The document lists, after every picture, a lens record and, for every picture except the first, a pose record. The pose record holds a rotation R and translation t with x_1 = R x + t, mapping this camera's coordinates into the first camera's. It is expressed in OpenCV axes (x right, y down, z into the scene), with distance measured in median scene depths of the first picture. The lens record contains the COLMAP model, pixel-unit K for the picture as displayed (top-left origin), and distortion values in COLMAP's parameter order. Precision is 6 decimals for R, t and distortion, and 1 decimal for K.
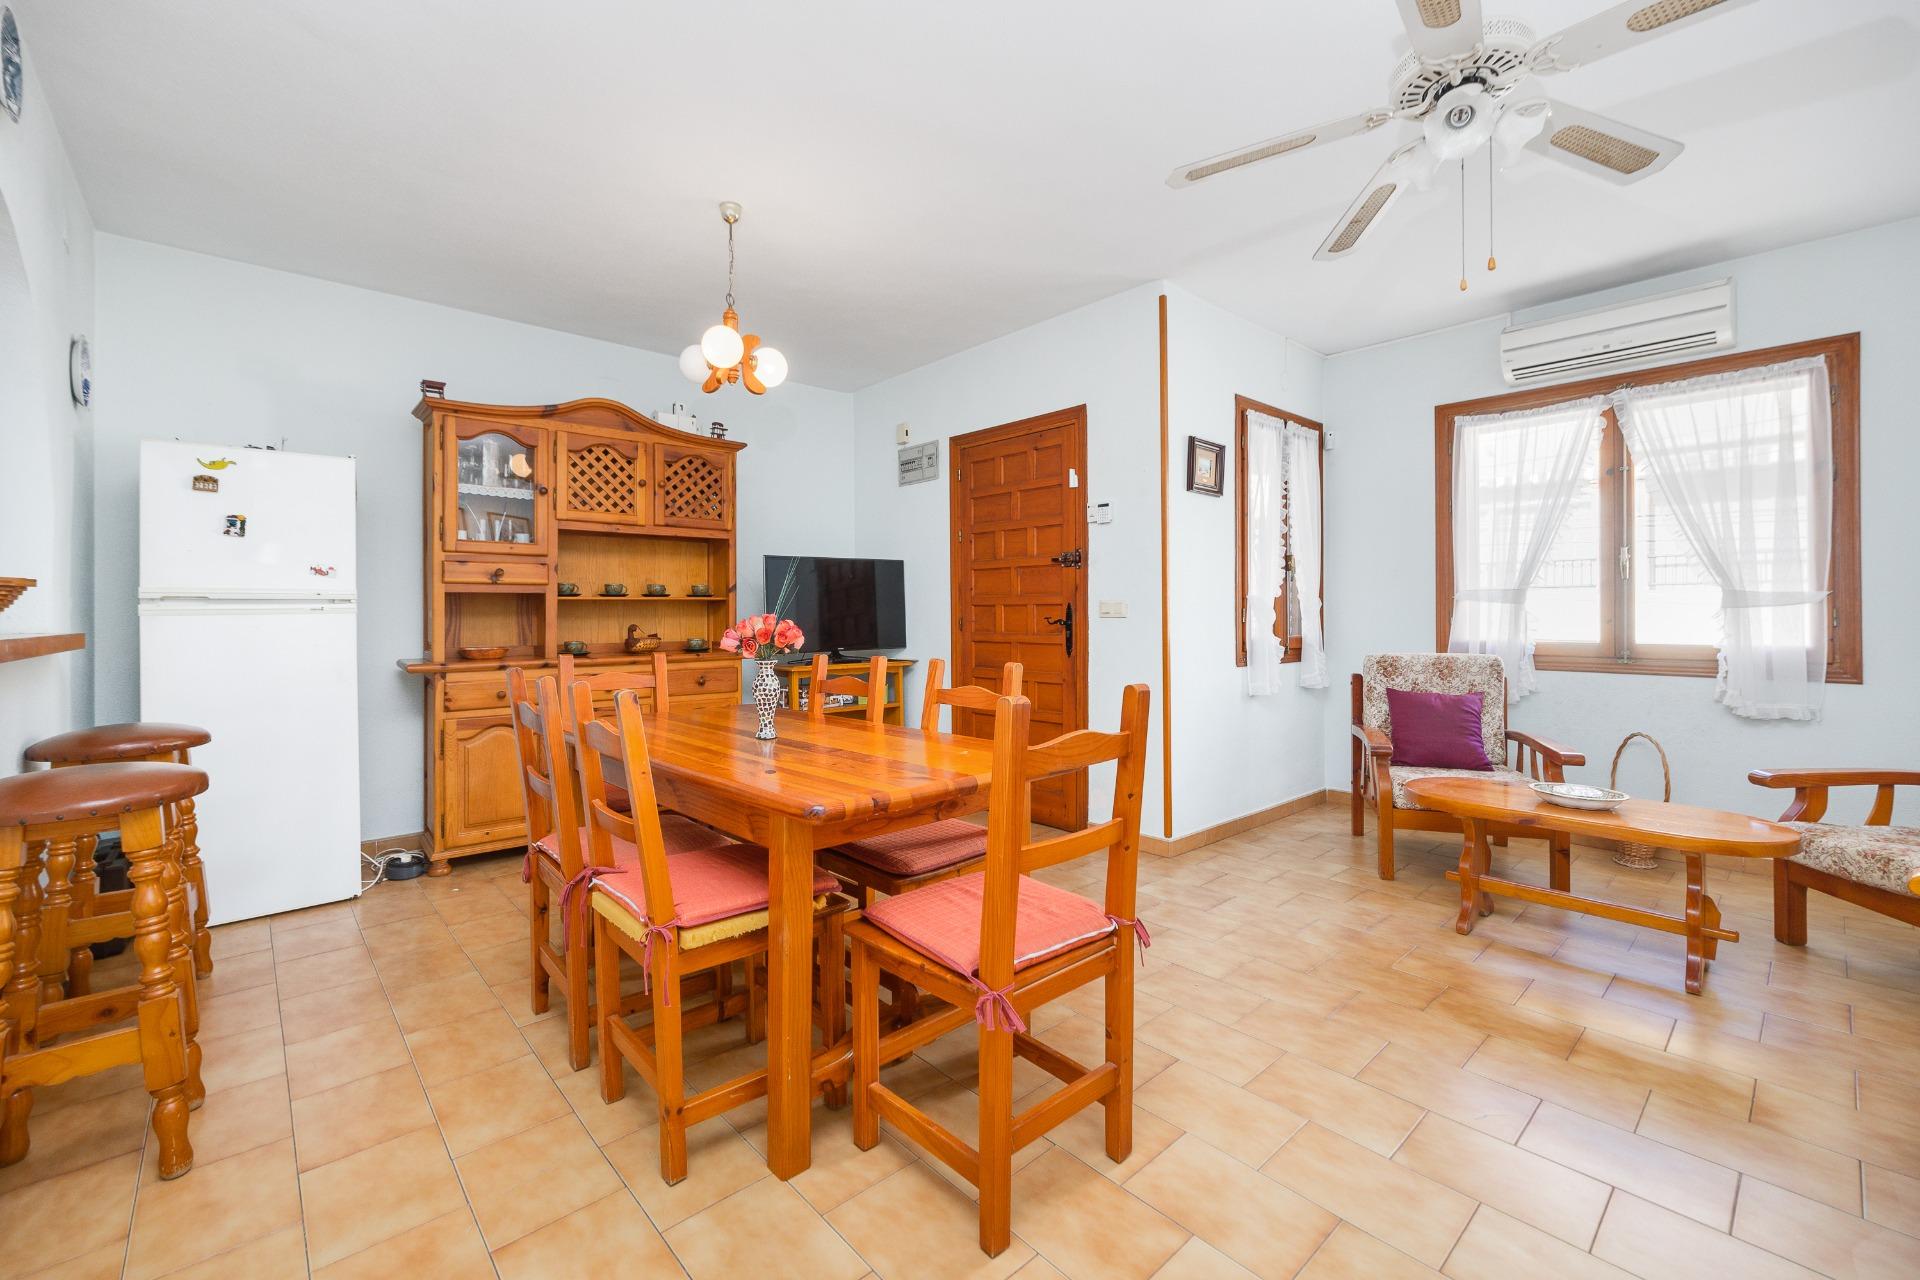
lens RADIAL K [[798.2, 0, 936.8], [0, 798.2, 616.0], [0, 0, 1]] dist [-0.002352, -0.000358]
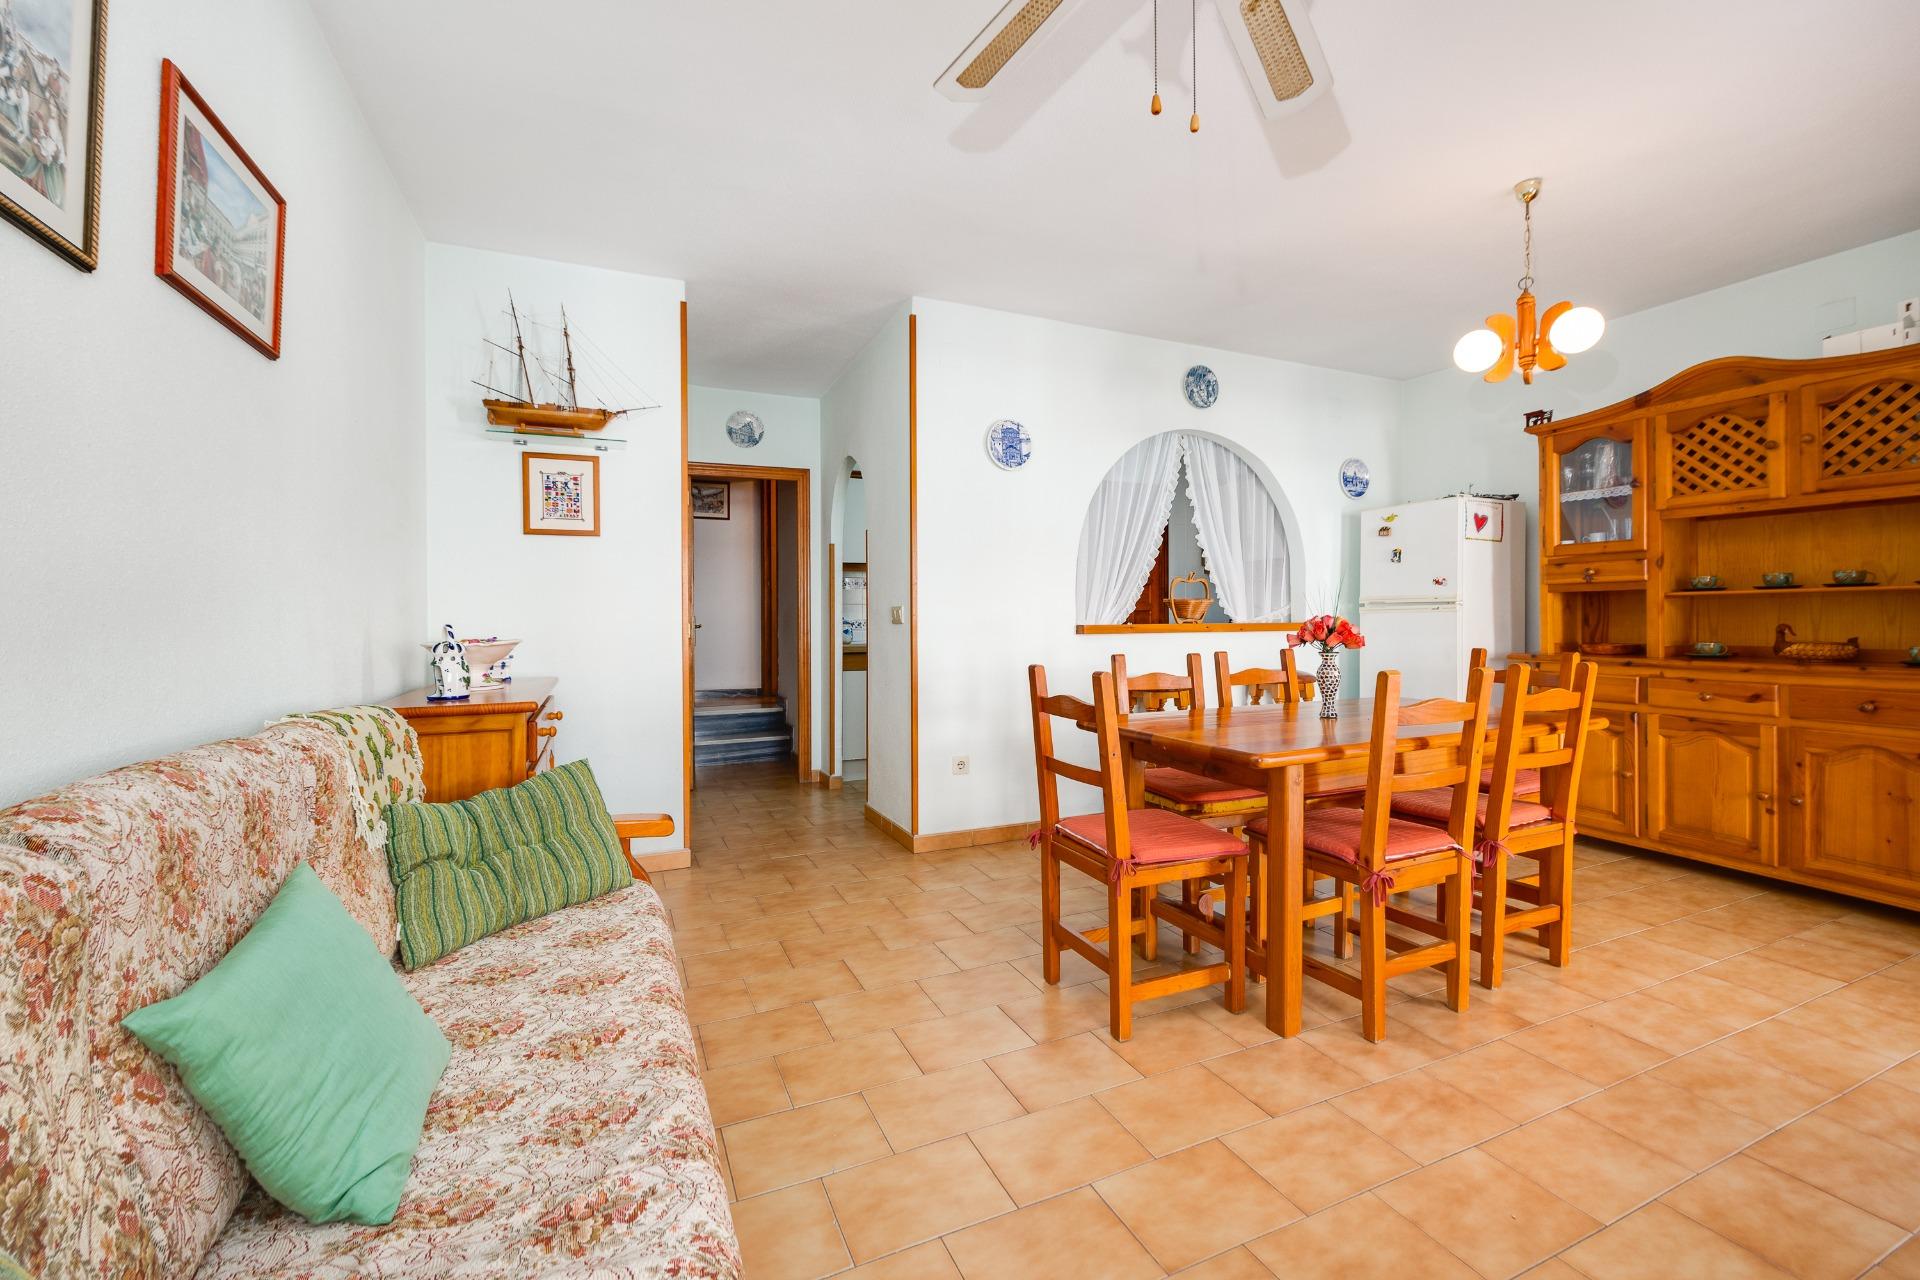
lens RADIAL K [[780.4, 0, 953.6], [0, 780.4, 624.8], [0, 0, 1]] dist [0.002976, -0.001746]
pose [[-0.300421, 0.012761, -0.953721, 0.626468], [0.007257, 0.999912, 0.011093, -0.003239], [0.953779, -0.003588, -0.300488, 0.467462]]
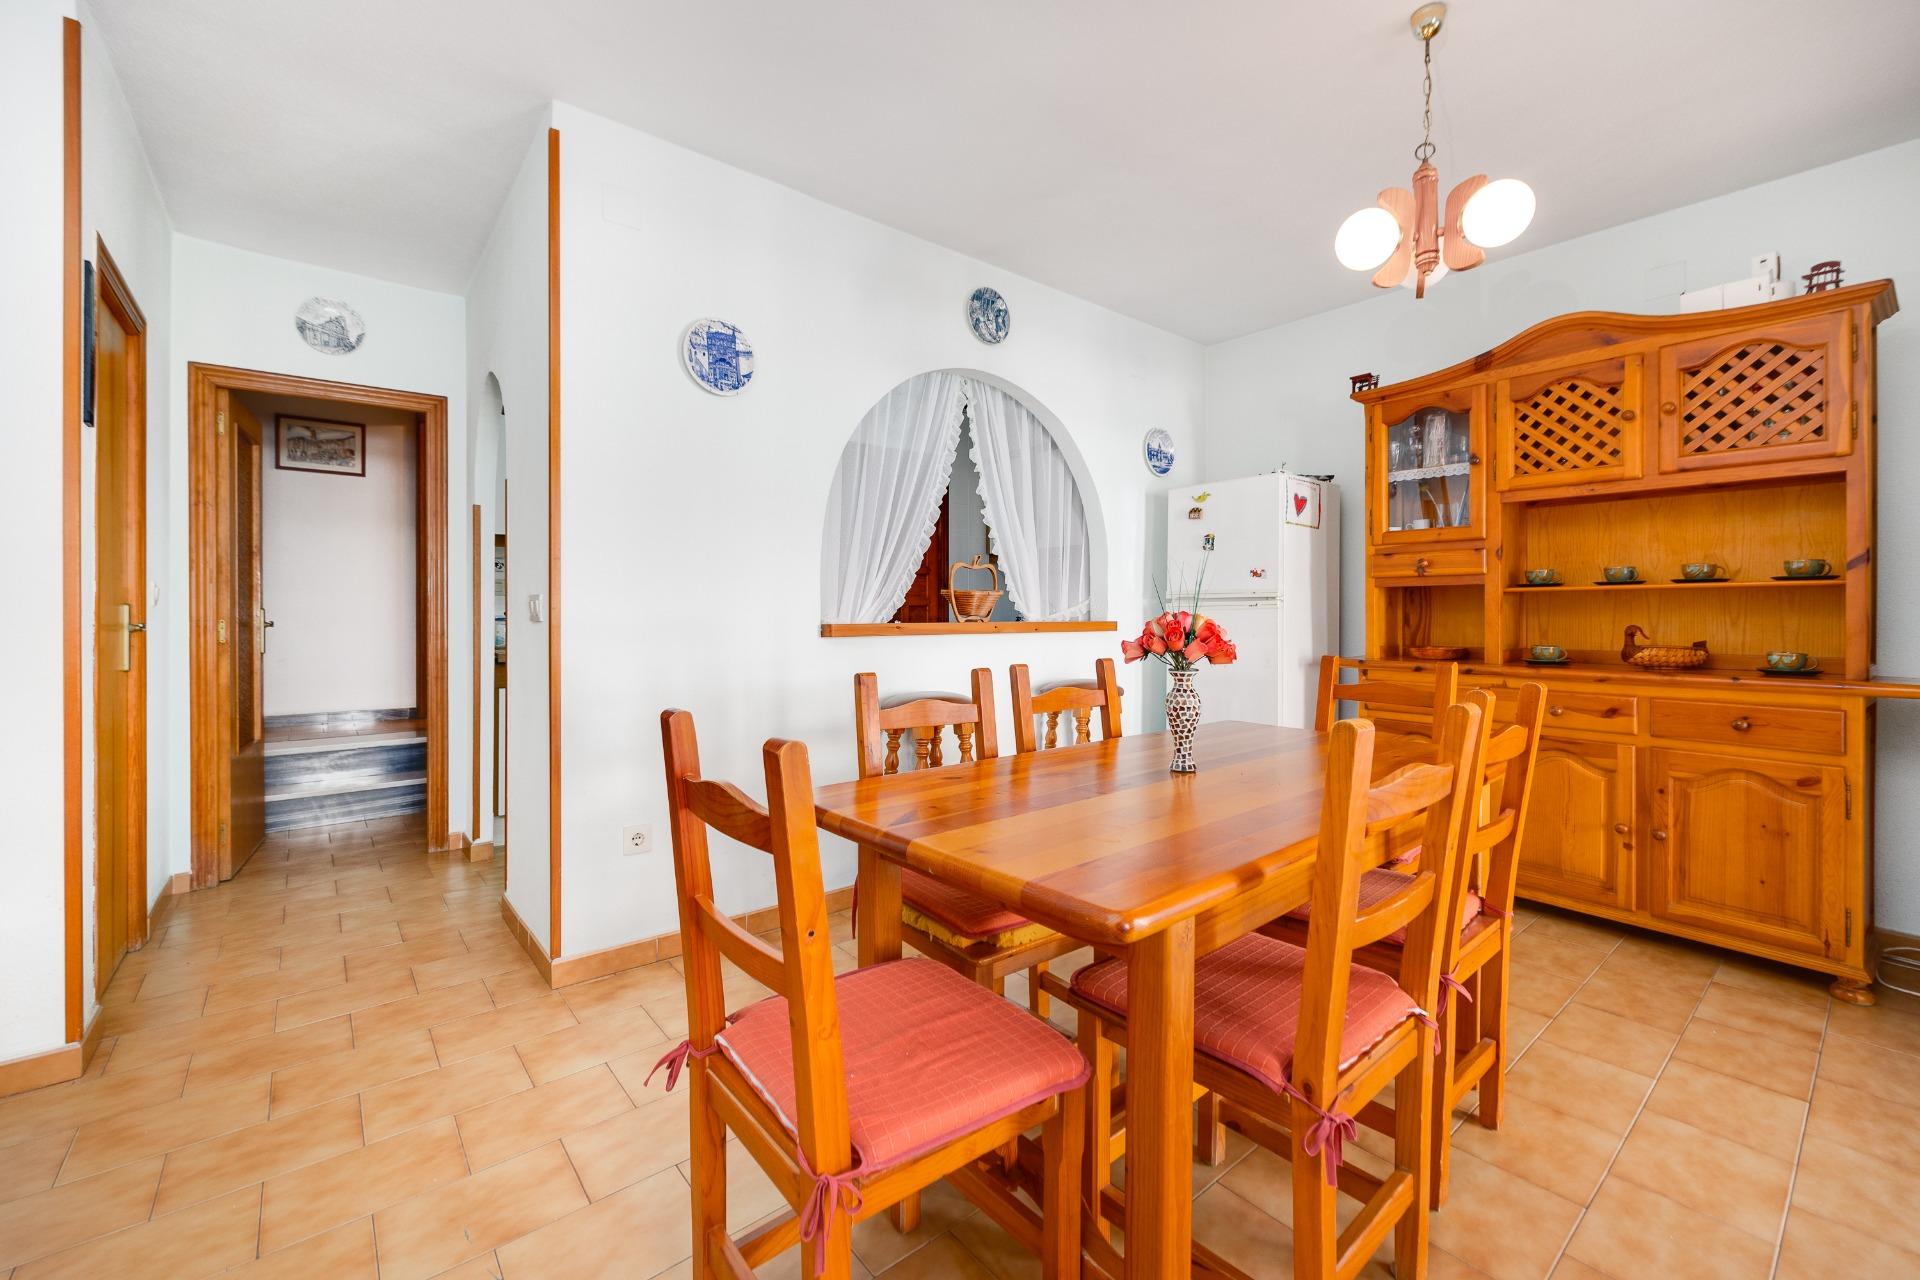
lens RADIAL K [[788.8, 0, 947.7], [0, 788.8, 618.9], [0, 0, 1]] dist [-0.000440, -0.000219]
pose [[-0.041154, 0.010020, -0.999103, 0.327669], [0.001161, 0.999950, 0.009981, -0.002403], [0.999152, -0.000750, -0.041163, 0.461093]]
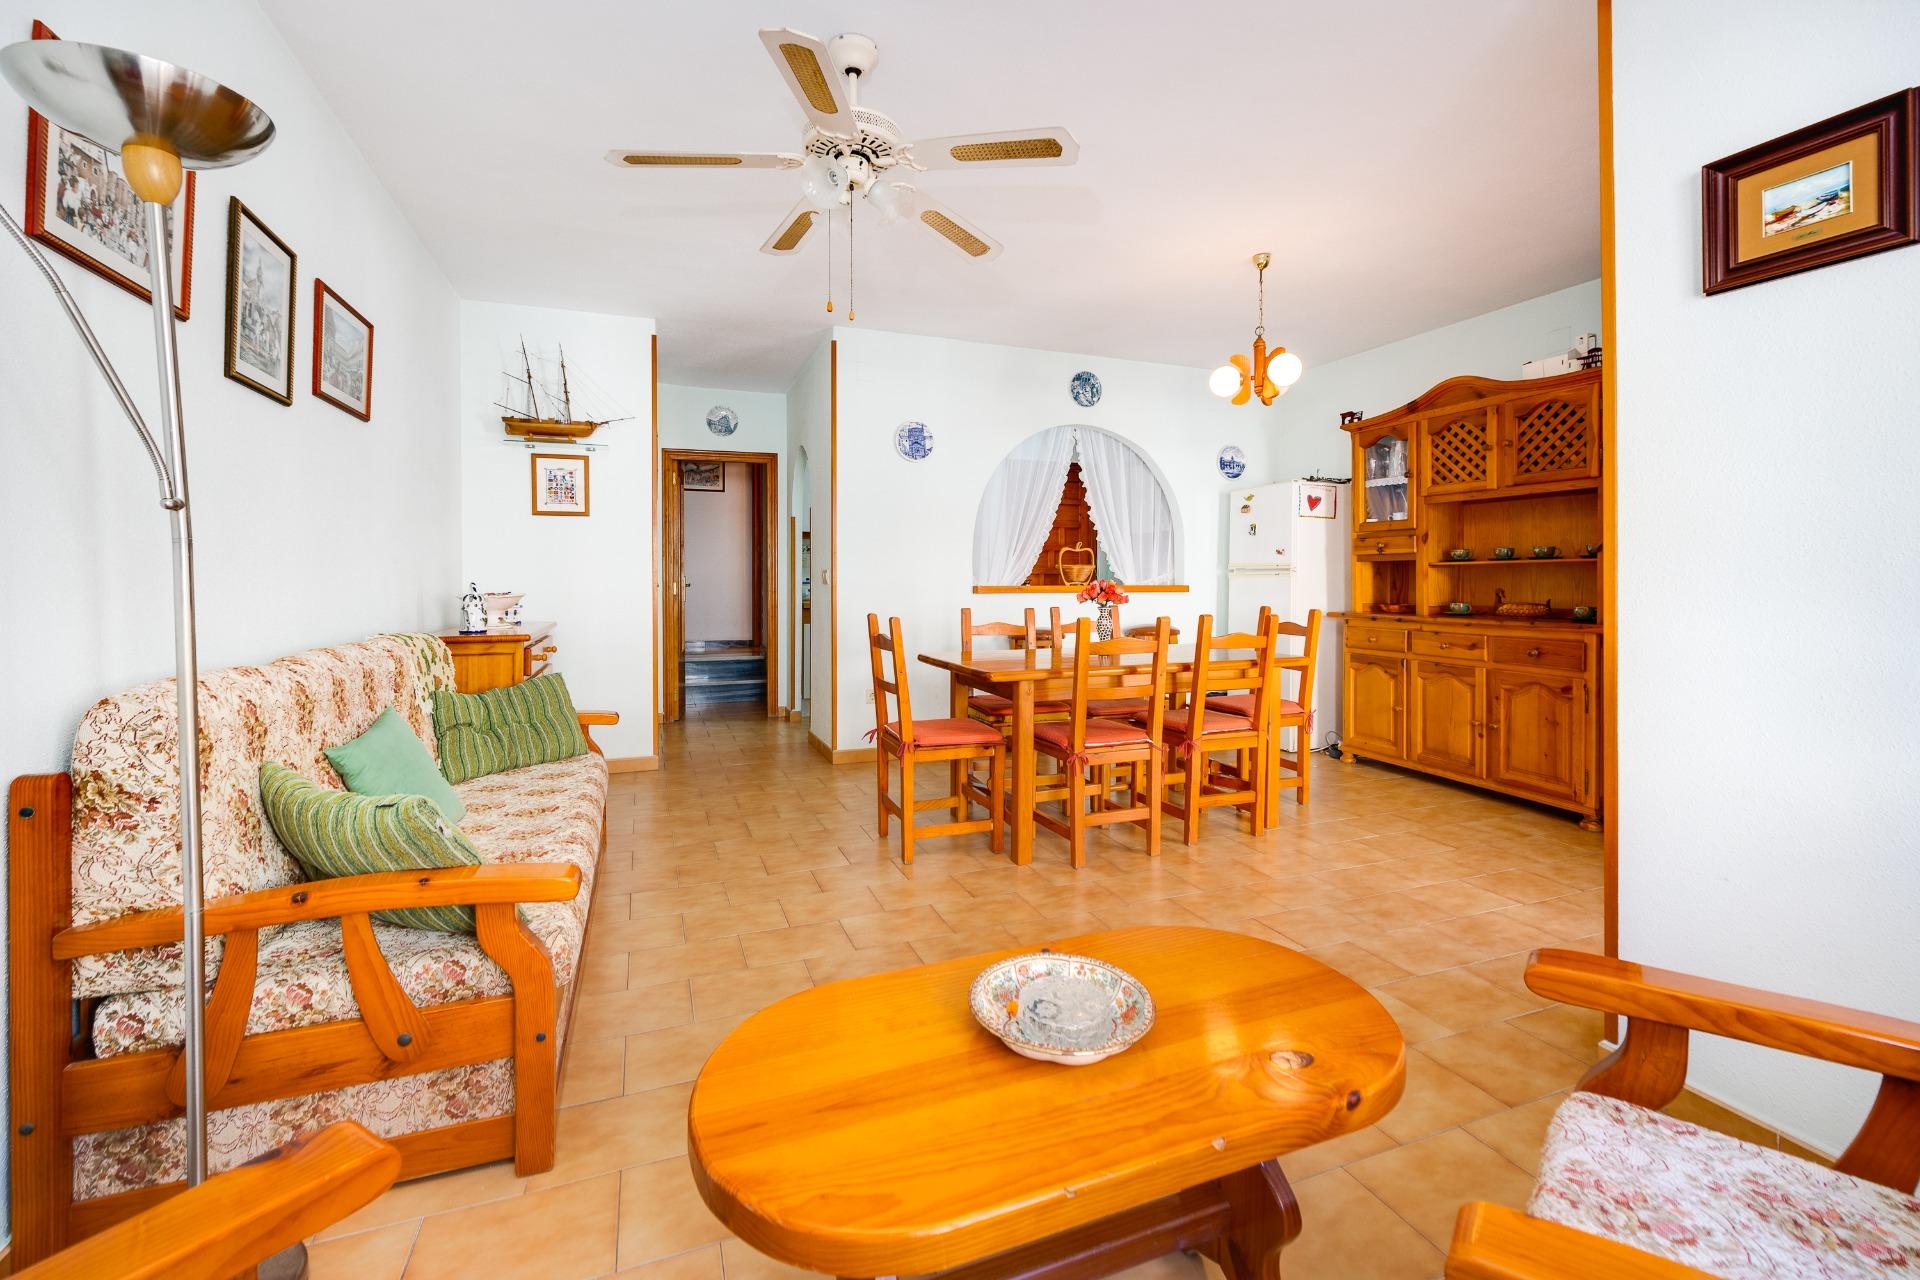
lens RADIAL K [[793.2, 0, 951.3], [0, 793.2, 592.7], [0, 0, 1]] dist [0.000347, 0.000221]
pose [[-0.348362, 0.019537, -0.937156, 0.819498], [0.001657, 0.999794, 0.020227, -0.005477], [0.937358, 0.005493, -0.348323, 0.730623]]
